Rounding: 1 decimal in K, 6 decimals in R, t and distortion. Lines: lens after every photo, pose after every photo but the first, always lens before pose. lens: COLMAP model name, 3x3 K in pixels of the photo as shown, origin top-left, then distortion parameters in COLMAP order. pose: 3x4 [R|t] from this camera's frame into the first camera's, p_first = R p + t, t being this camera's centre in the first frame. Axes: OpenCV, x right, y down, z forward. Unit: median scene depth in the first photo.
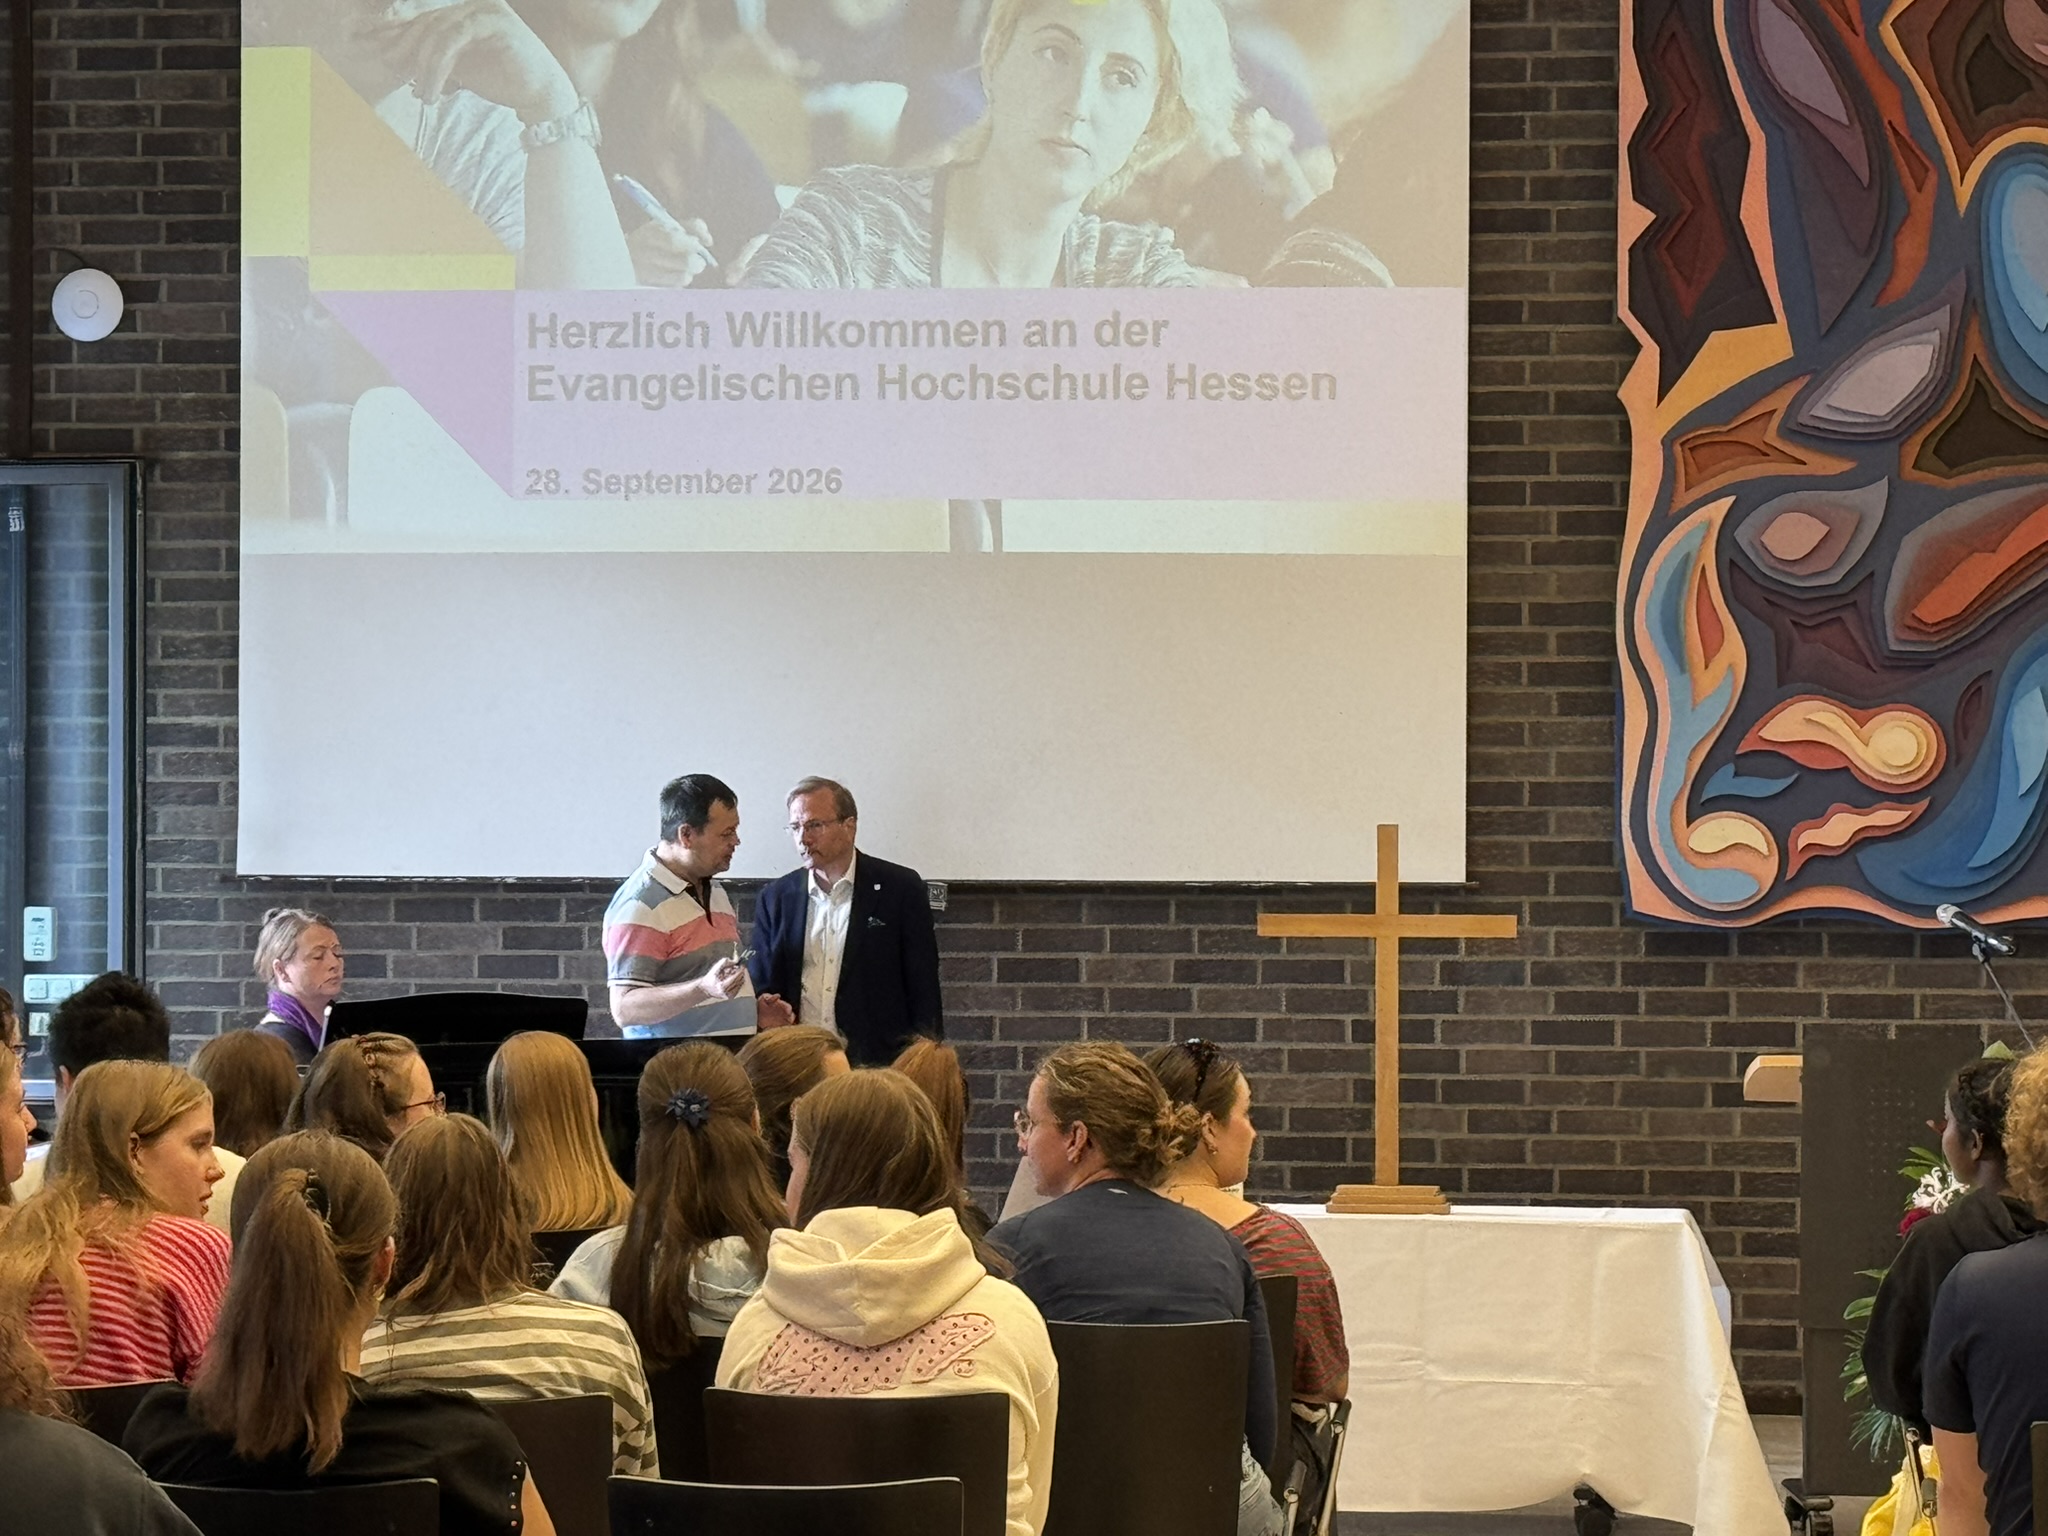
lens RADIAL K [[6348.0, 0, 836.5], [0, 6348.0, 764.7], [0, 0, 1]] dist [0.013361, 1.546050]
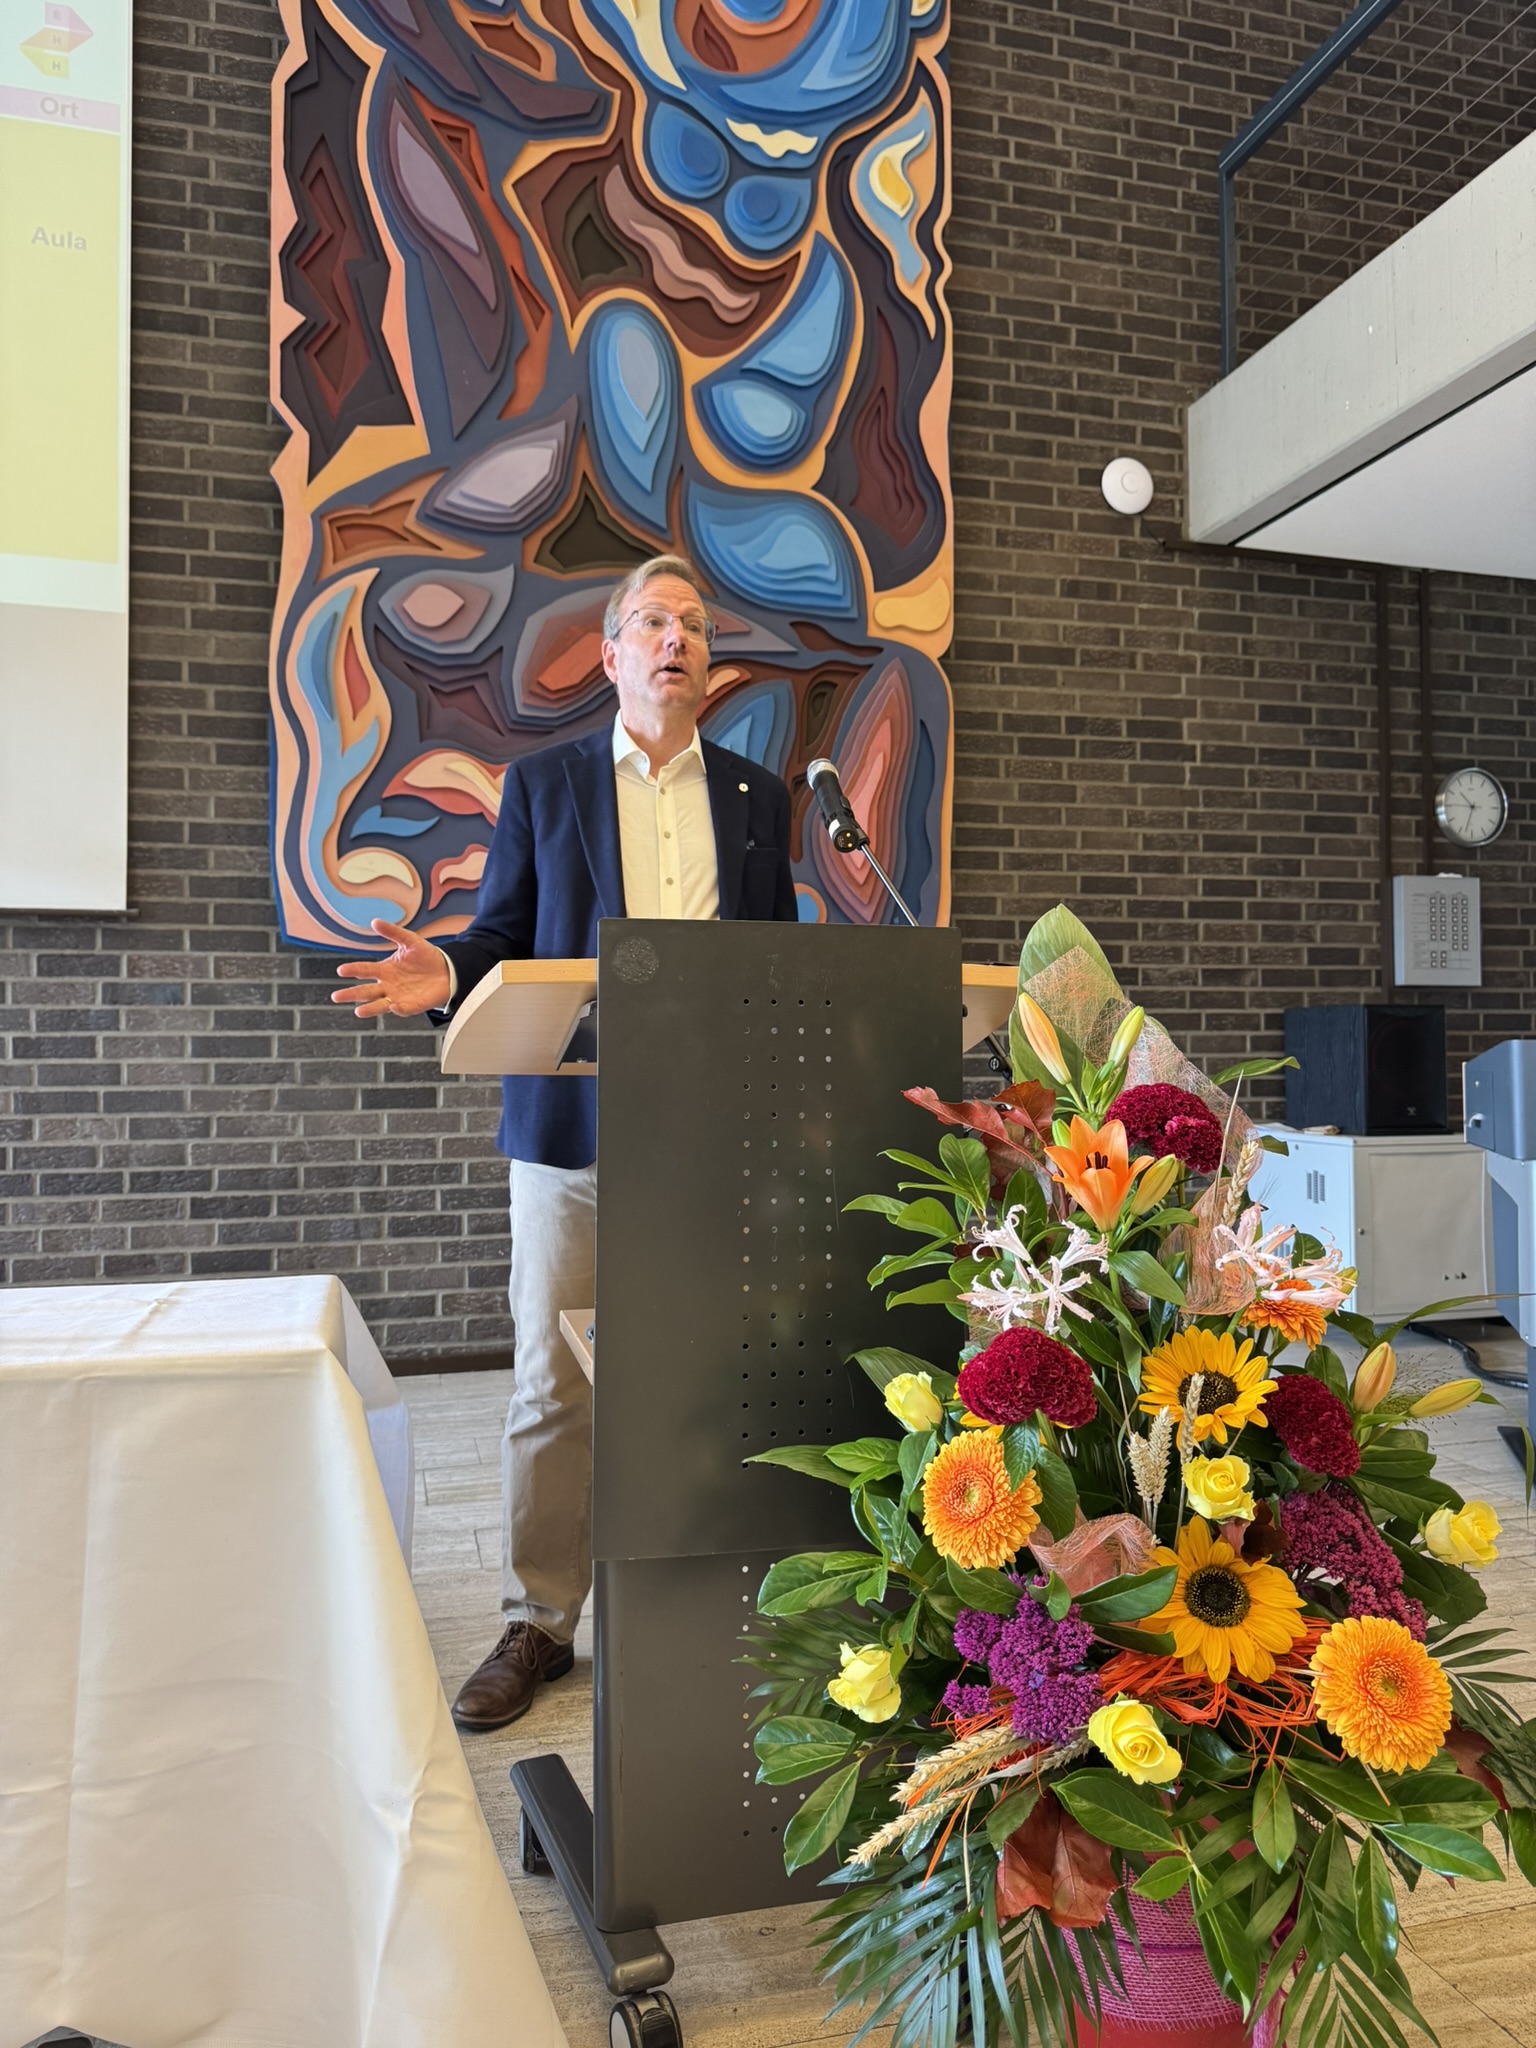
lens RADIAL K [[1465.0, 0, 776.2], [0, 1465.0, 1030.3], [0, 0, 1]] dist [0.084952, -0.123930]
pose [[0.912854, 0.000216, 0.408285, 0.097113], [0.003740, 0.999953, -0.008889, 0.041924], [-0.408268, 0.009642, 0.912811, 0.722633]]
